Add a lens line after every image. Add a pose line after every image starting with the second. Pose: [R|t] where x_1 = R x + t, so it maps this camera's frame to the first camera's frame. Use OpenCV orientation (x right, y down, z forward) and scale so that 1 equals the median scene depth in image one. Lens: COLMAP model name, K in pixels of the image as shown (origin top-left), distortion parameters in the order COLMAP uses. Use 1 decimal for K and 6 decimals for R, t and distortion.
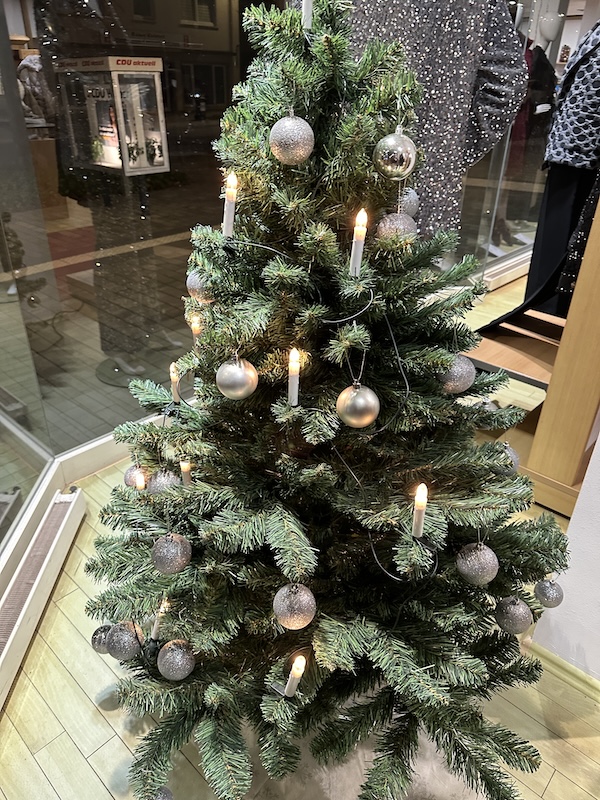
lens RADIAL K [[562.3, 0, 300.0], [0, 562.3, 400.0], [0, 0, 1]] dist [0.025553, -0.036586]
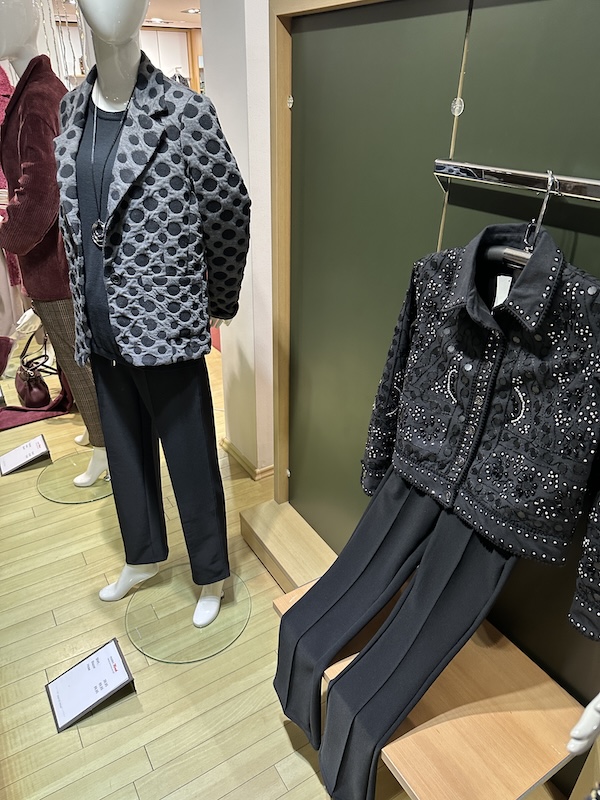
lens RADIAL K [[562.3, 0, 300.0], [0, 562.3, 400.0], [0, 0, 1]] dist [0.025553, -0.036586]
pose [[0.253846, -0.471770, 0.844391, 0.005638], [0.465433, 0.824849, 0.320930, -0.525288], [-0.847900, 0.311541, 0.428962, 0.686375]]
